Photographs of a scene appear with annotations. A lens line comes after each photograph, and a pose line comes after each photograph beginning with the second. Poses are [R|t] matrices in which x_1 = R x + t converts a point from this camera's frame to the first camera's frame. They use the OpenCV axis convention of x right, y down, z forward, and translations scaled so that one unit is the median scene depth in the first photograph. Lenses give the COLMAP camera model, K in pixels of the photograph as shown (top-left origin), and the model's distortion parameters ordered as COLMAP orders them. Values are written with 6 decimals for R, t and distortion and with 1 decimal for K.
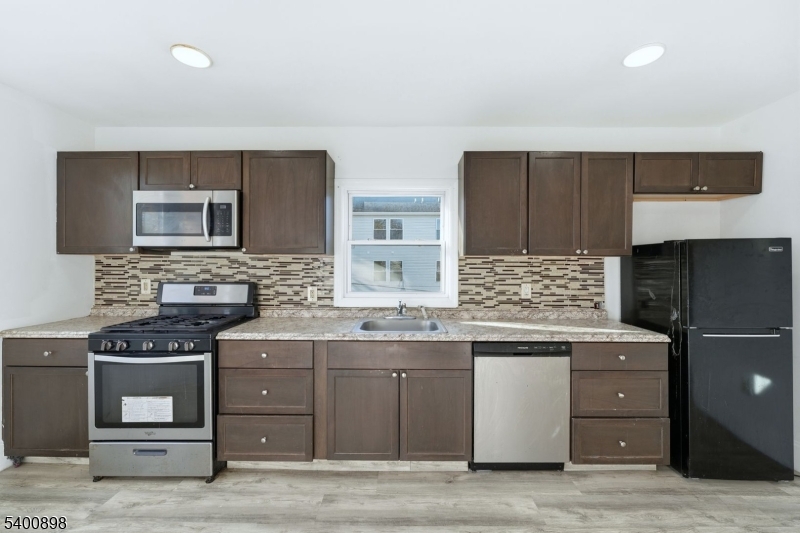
lens RADIAL K [[317.7, 0, 401.1], [0, 317.7, 262.8], [0, 0, 1]] dist [-0.000857, 0.000120]
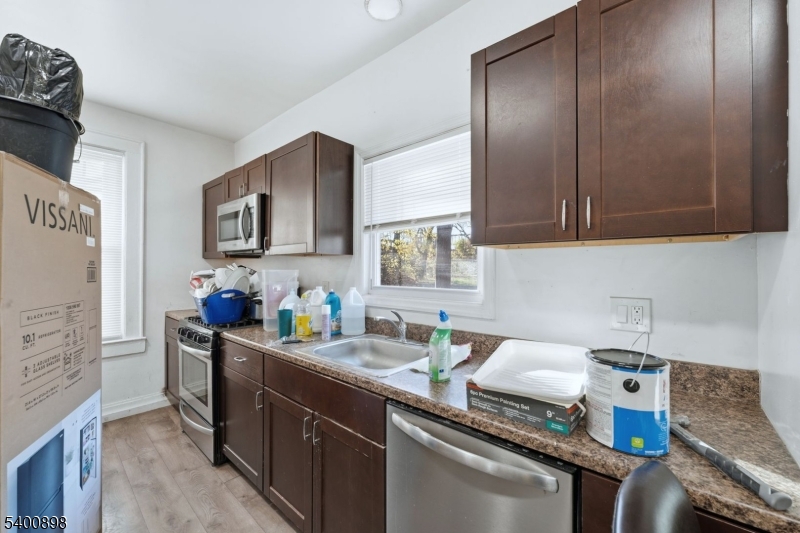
lens RADIAL K [[321.2, 0, 400.8], [0, 321.2, 263.4], [0, 0, 1]] dist [-0.000108, 0.000192]
pose [[0.753573, -0.005751, -0.657339, 0.440536], [-0.000326, 0.999958, -0.009123, 0.004048], [0.657364, 0.007089, 0.753540, 0.447916]]
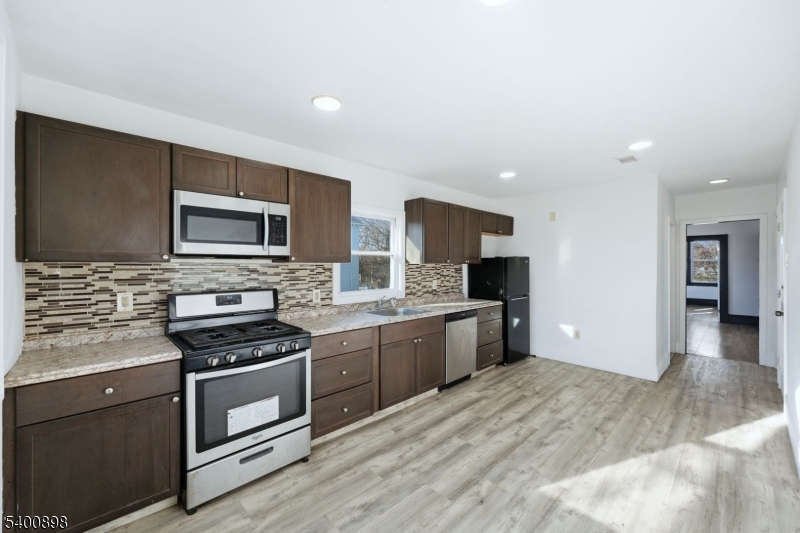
lens RADIAL K [[321.2, 0, 400.8], [0, 321.2, 263.4], [0, 0, 1]] dist [-0.000108, 0.000192]
pose [[0.714060, -0.000821, 0.700084, -0.885960], [0.000166, 0.999999, 0.001003, -0.022331], [-0.700084, -0.000600, 0.714060, -0.055687]]
